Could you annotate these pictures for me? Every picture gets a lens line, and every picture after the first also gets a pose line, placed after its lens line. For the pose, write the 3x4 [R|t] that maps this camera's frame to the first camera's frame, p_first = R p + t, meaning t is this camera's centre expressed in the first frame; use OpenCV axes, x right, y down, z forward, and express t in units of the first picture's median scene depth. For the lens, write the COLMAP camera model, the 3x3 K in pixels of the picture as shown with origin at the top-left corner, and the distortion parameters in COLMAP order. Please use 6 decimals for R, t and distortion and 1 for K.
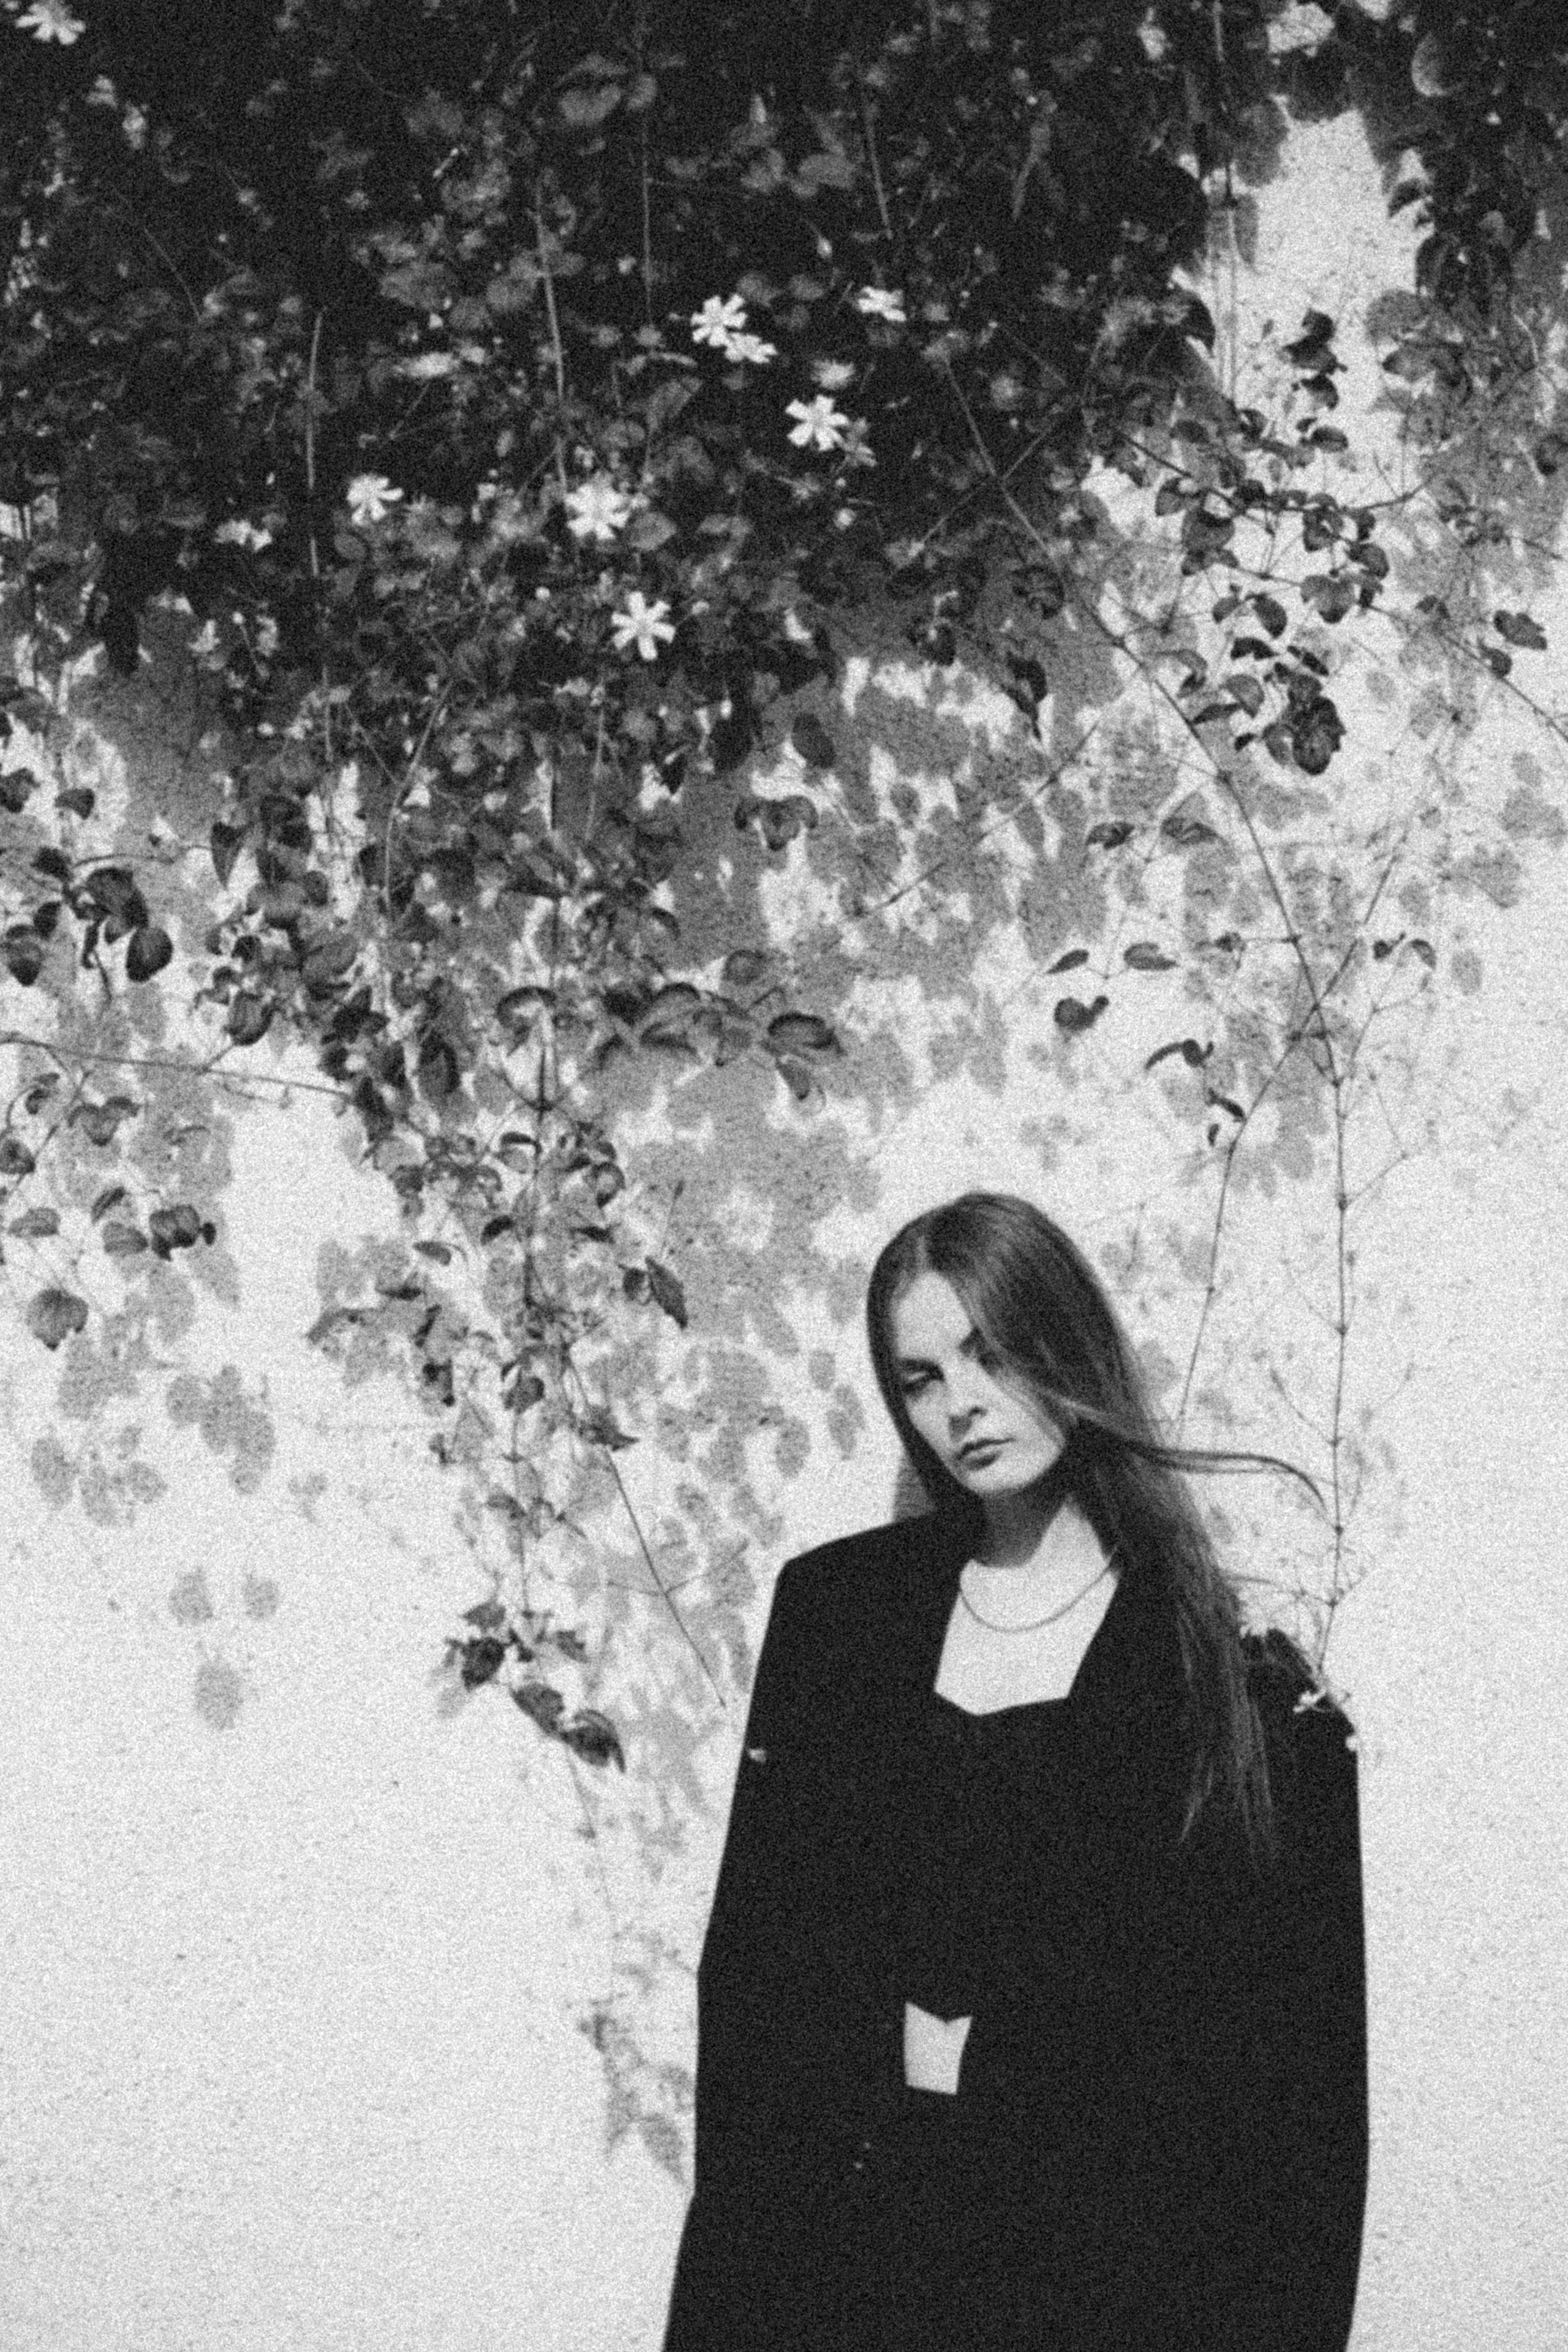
lens RADIAL K [[3303.8, 0, 763.5], [0, 3303.8, 1158.3], [0, 0, 1]] dist [-0.021604, 0.000000]
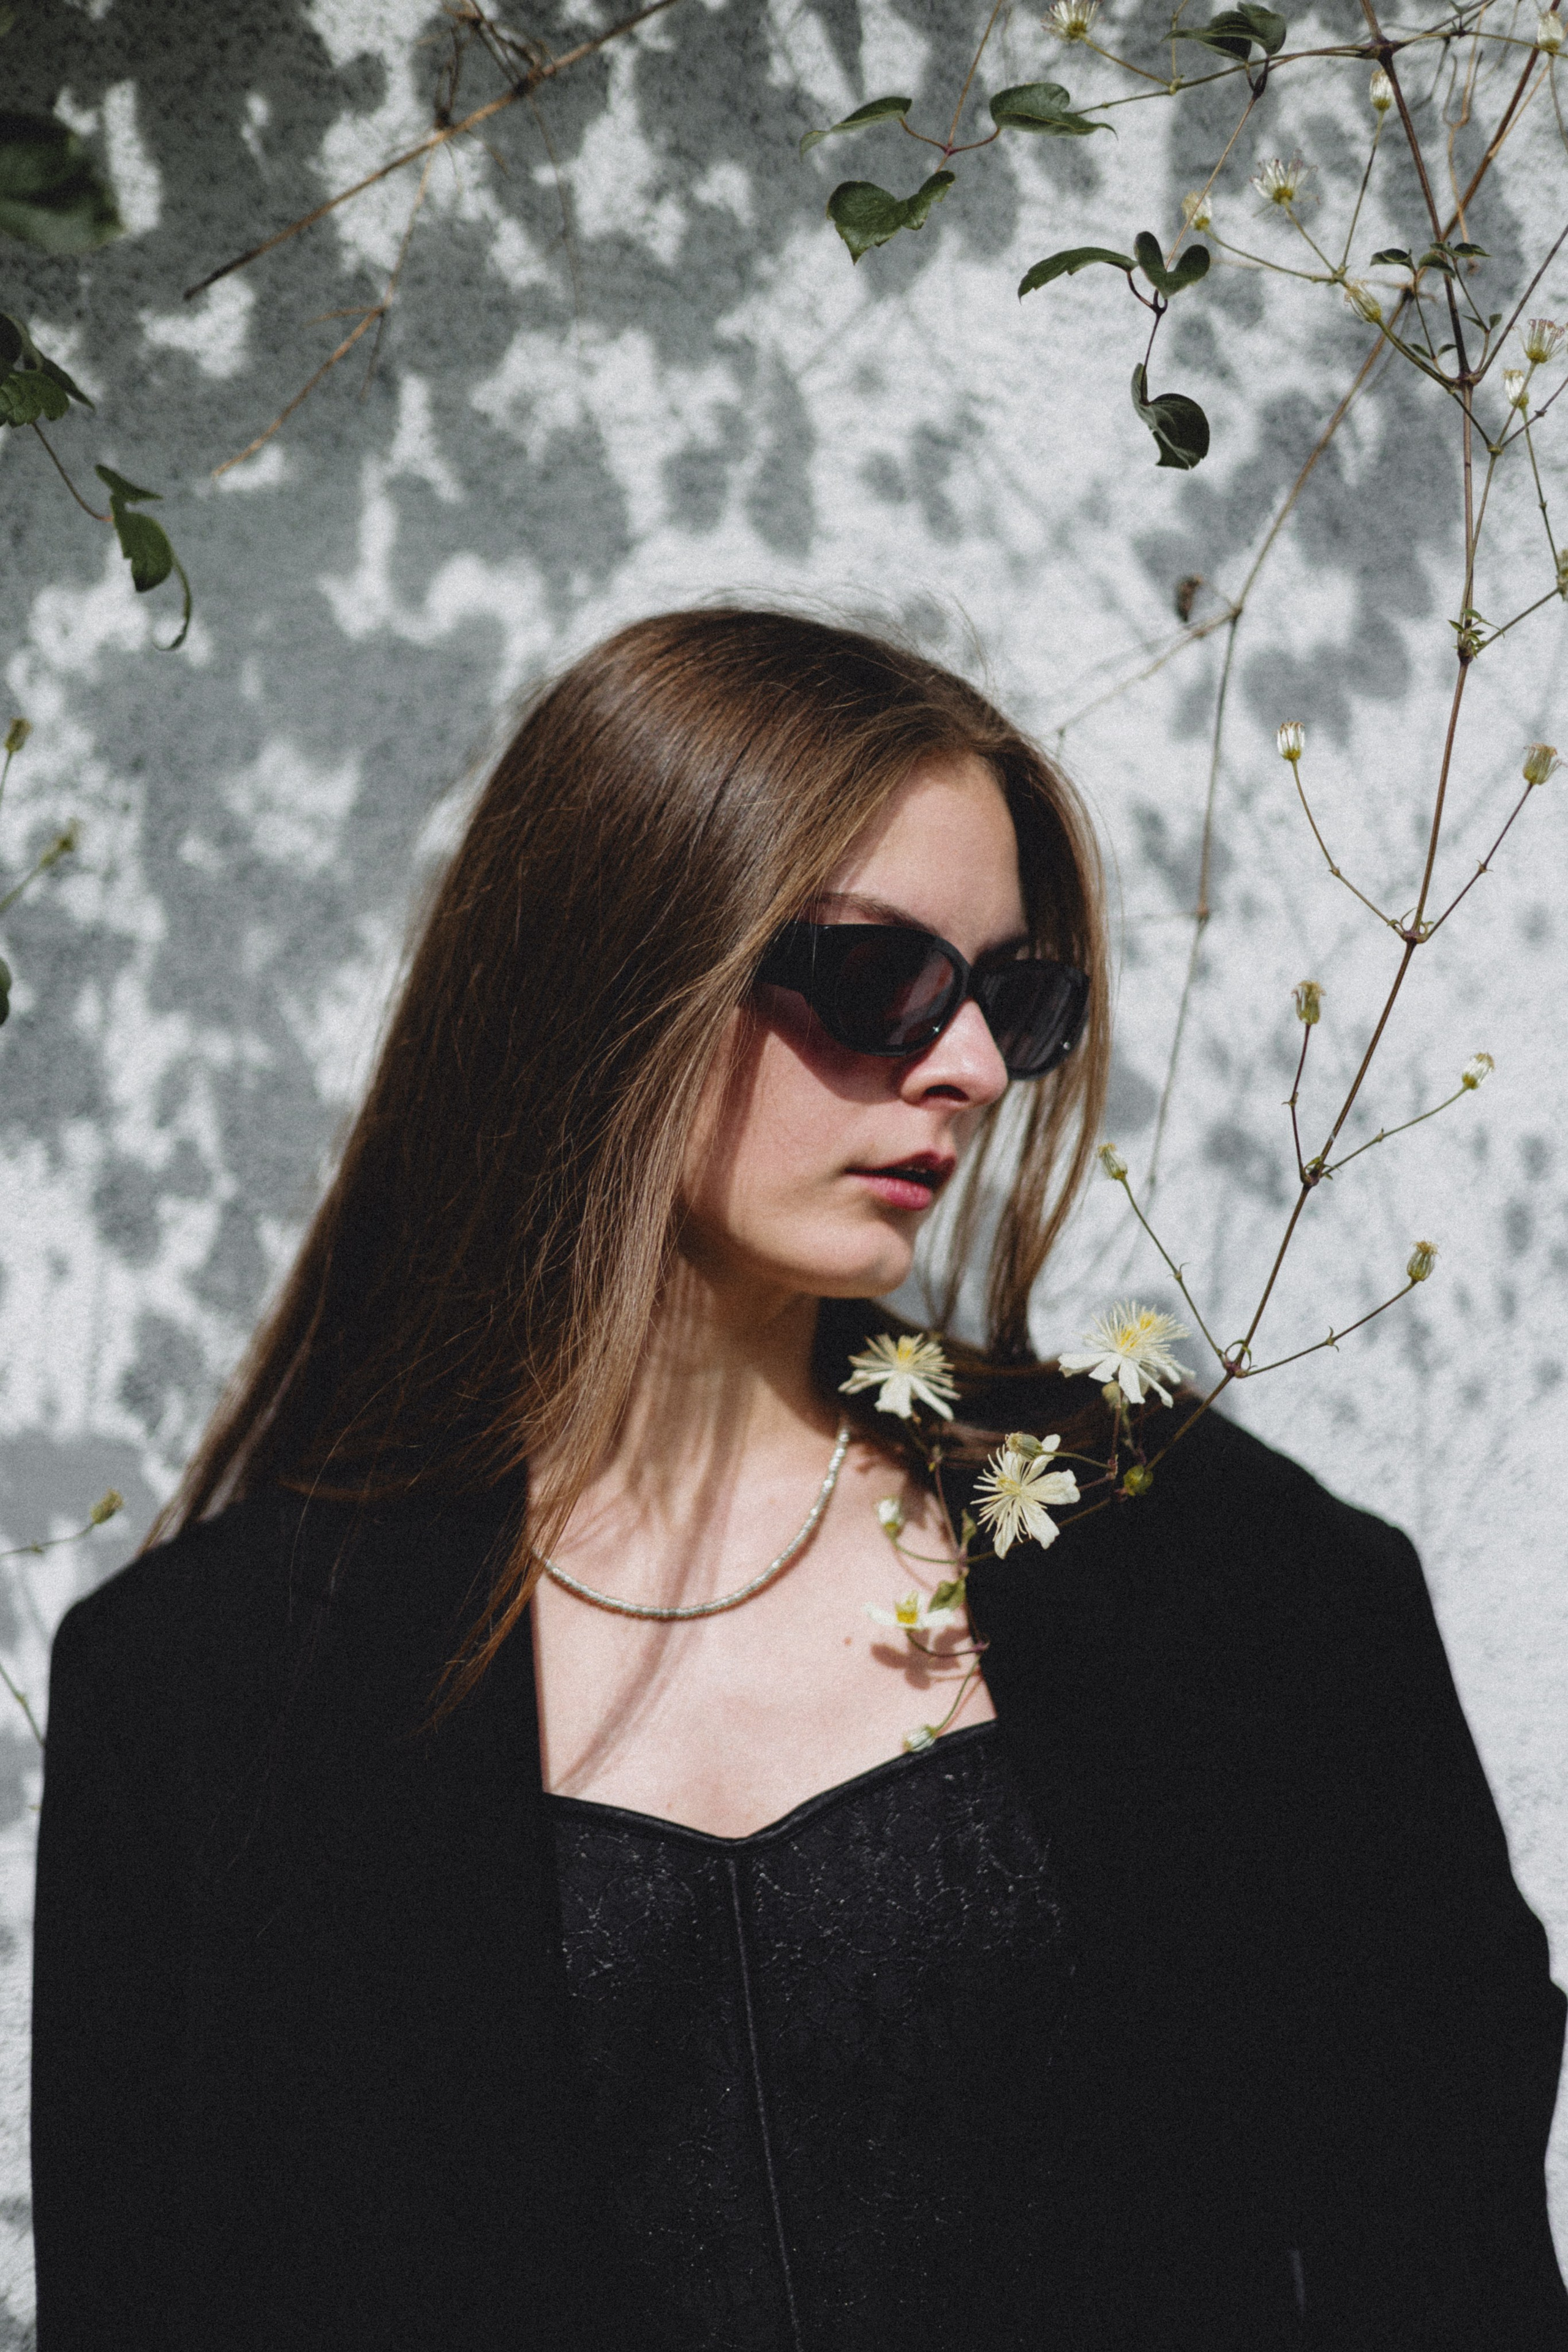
lens RADIAL K [[3553.2, 0, 807.9], [0, 3553.2, 1174.1], [0, 0, 1]] dist [0.010085, 0.000000]
pose [[0.999552, -0.013242, -0.026833, 0.091970], [0.013963, 0.999542, 0.026857, 0.065267], [0.026465, -0.027220, 0.999279, 0.485732]]
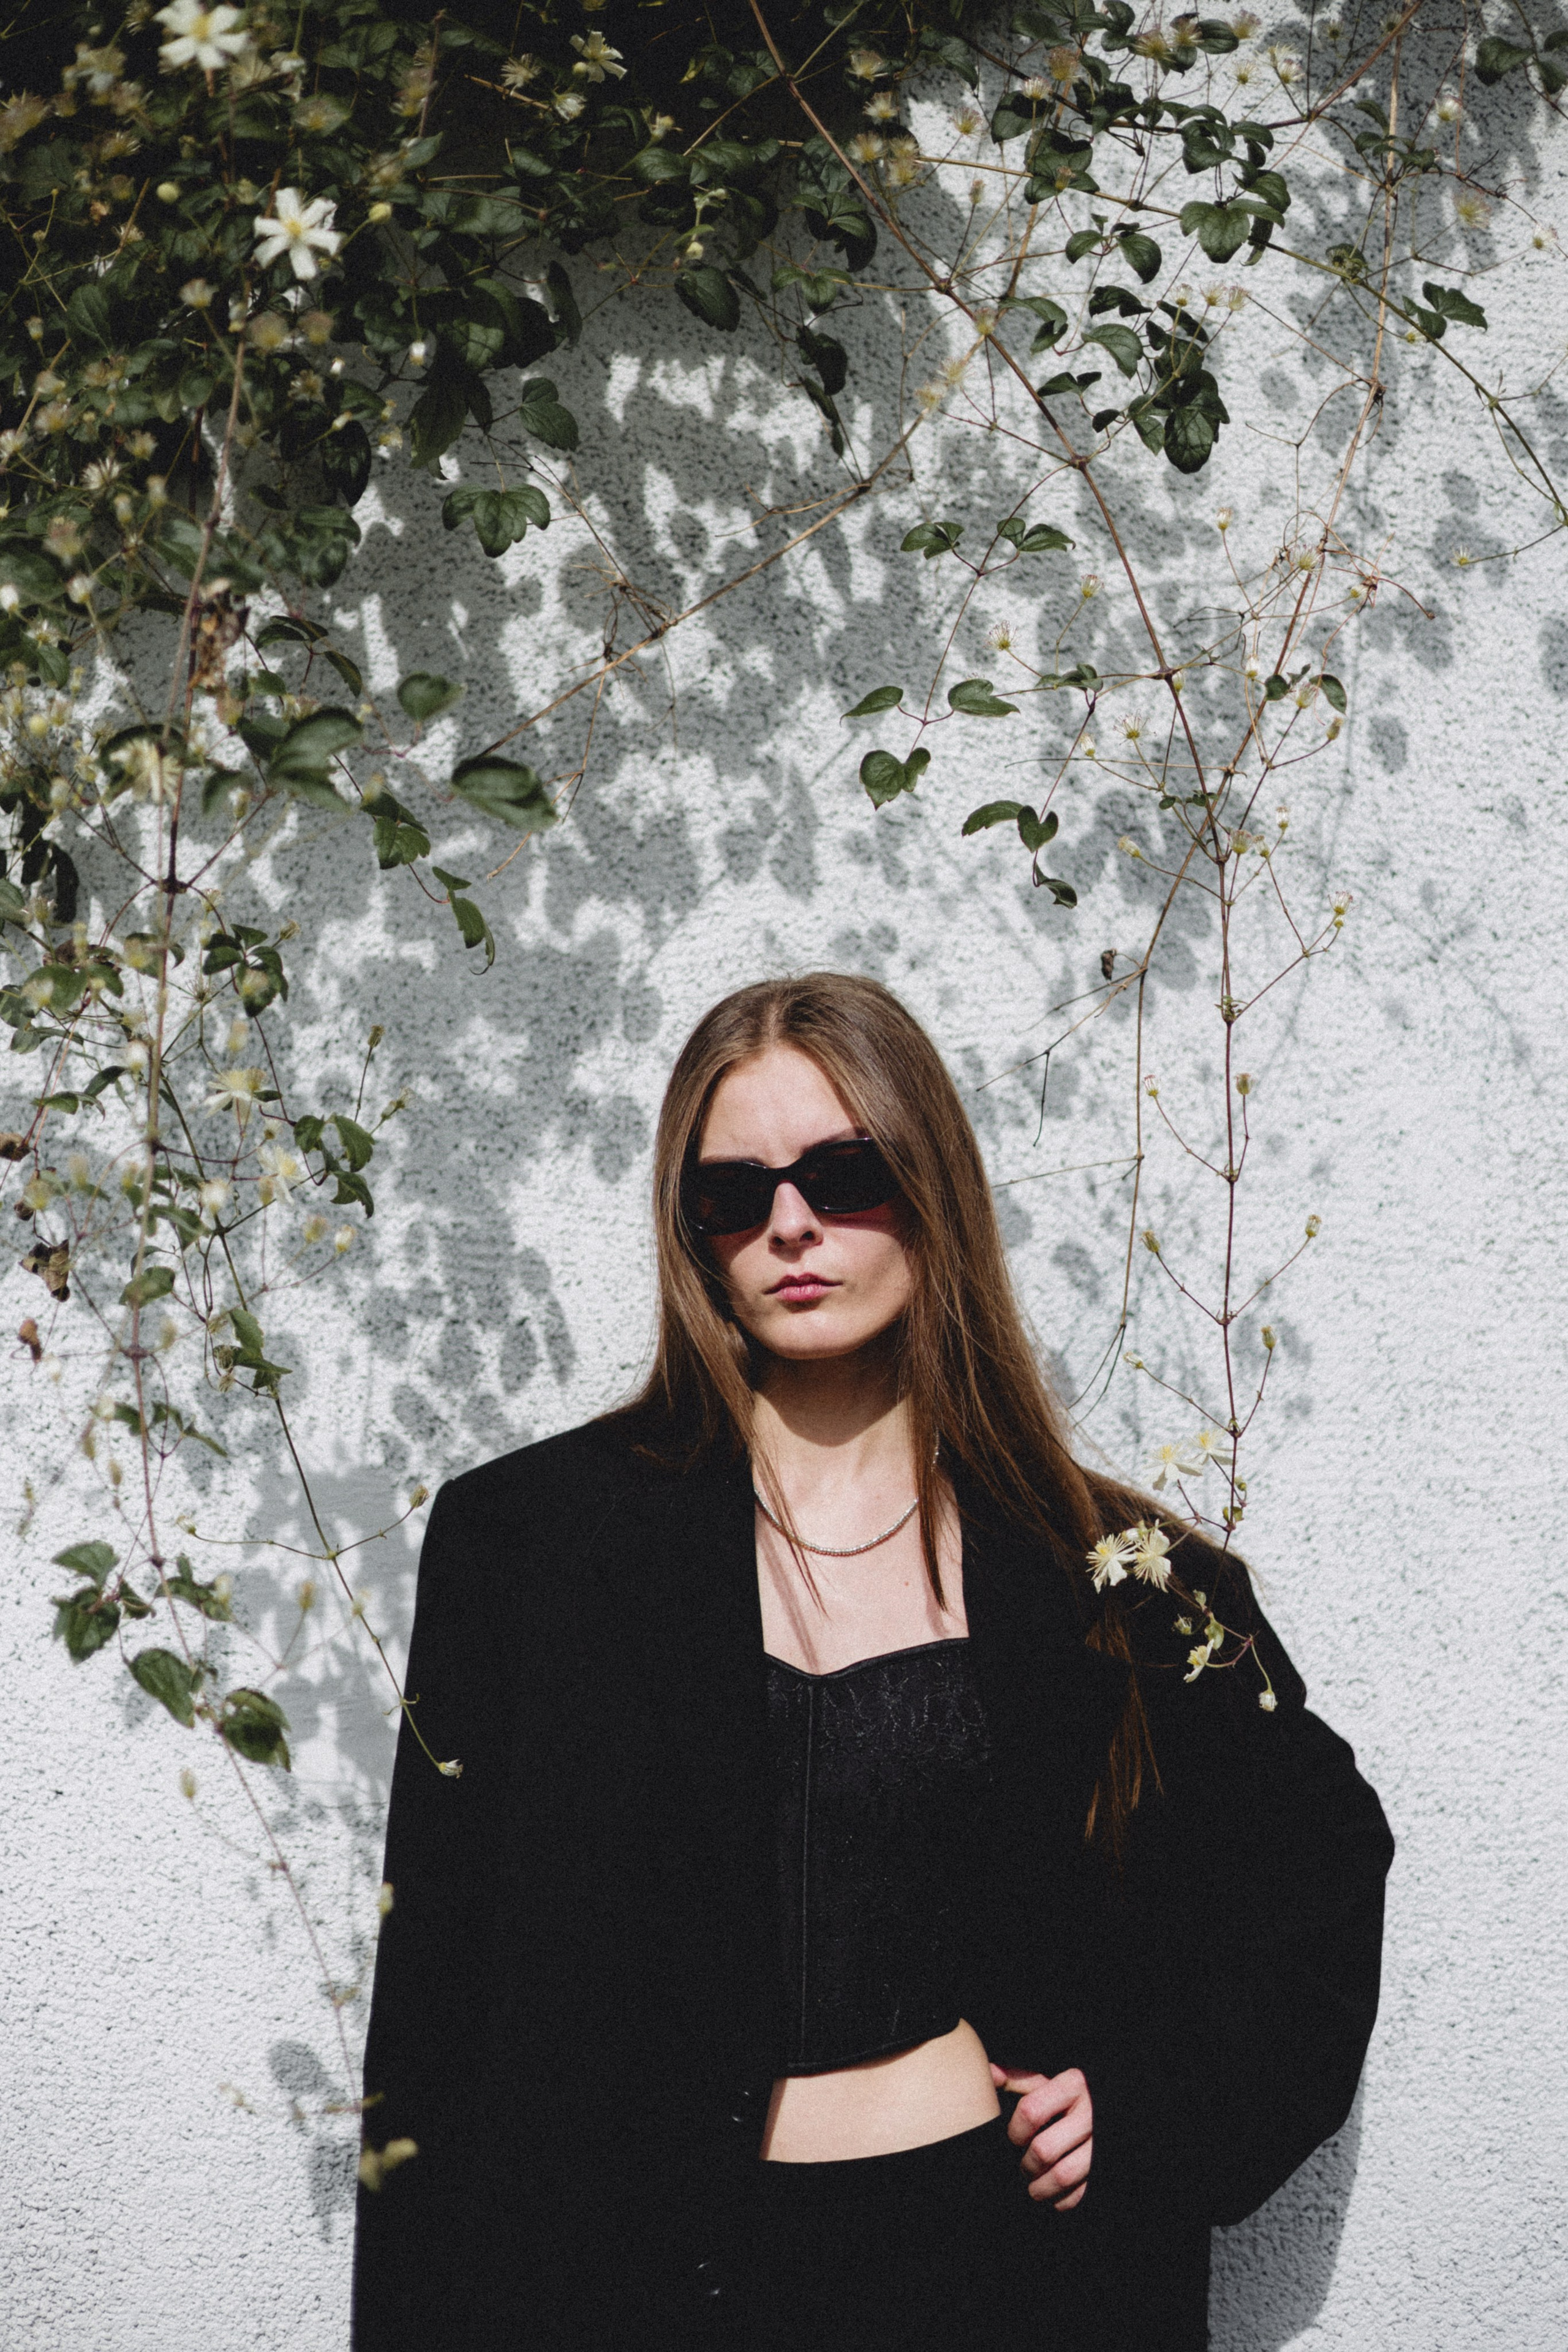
lens RADIAL K [[3437.5, 0, 817.3], [0, 3437.5, 1151.2], [0, 0, 1]] dist [0.011293, 0.000000]
pose [[0.998479, -0.014219, 0.053260, 0.030145], [0.013251, 0.999741, 0.018492, 0.027577], [-0.053510, -0.017758, 0.998409, 0.183424]]
